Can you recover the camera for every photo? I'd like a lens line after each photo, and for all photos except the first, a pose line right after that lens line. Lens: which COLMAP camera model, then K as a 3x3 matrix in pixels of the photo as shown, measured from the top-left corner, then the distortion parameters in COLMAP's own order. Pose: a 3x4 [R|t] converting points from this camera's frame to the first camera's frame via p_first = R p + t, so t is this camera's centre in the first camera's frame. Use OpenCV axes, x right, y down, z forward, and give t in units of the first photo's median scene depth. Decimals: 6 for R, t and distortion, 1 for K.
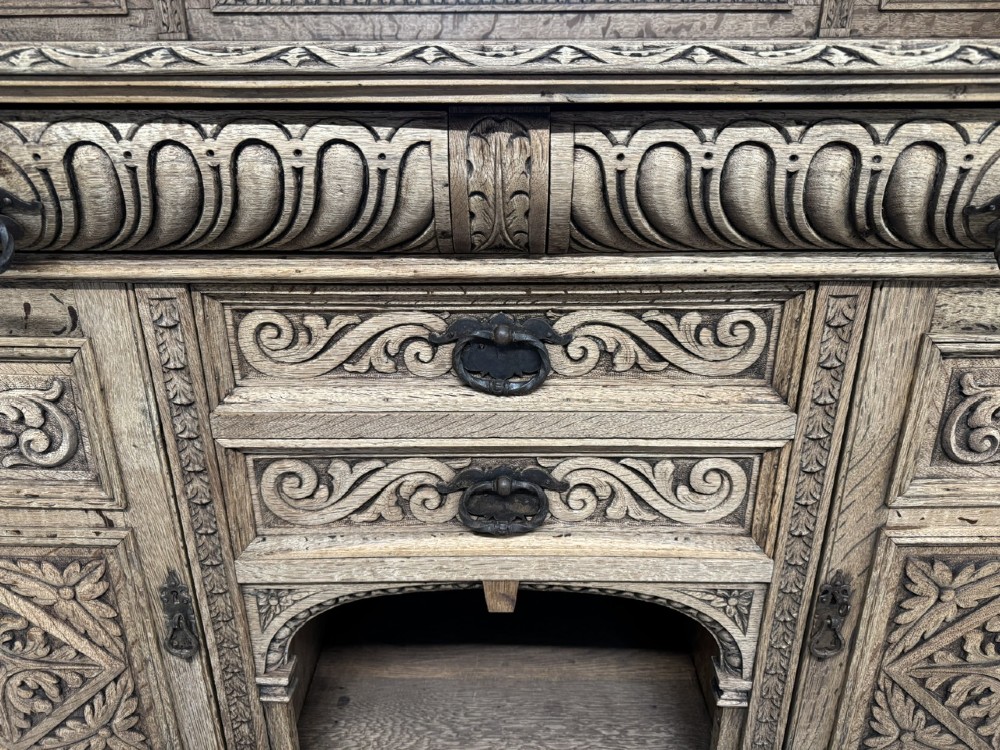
lens RADIAL K [[701.9, 0, 503.7], [0, 701.9, 380.4], [0, 0, 1]] dist [0.031496, -0.046906]
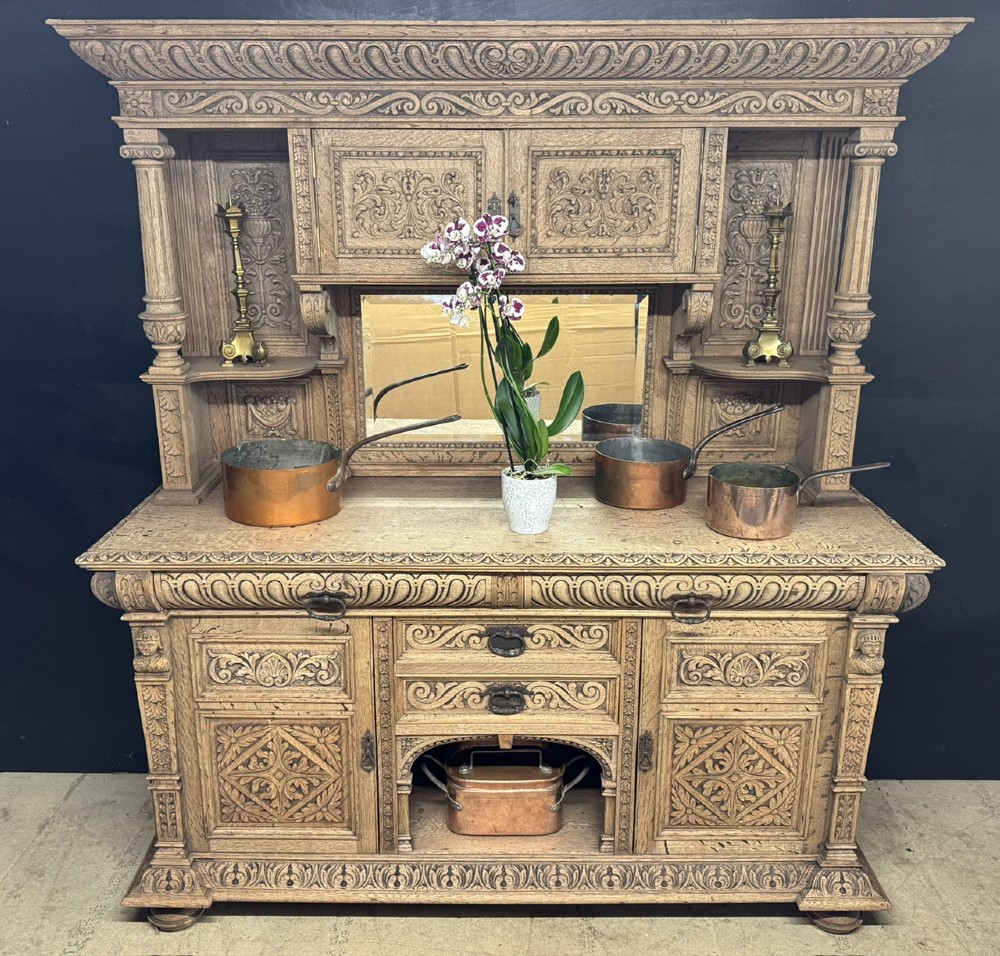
lens RADIAL K [[937.2, 0, 488.2], [0, 937.2, 474.5], [0, 0, 1]] dist [0.024752, 0.000000]
pose [[0.999995, 0.002948, 0.001257, -0.072080], [-0.002812, 0.995317, -0.096629, -0.290856], [-0.001536, 0.096625, 0.995320, -2.304207]]
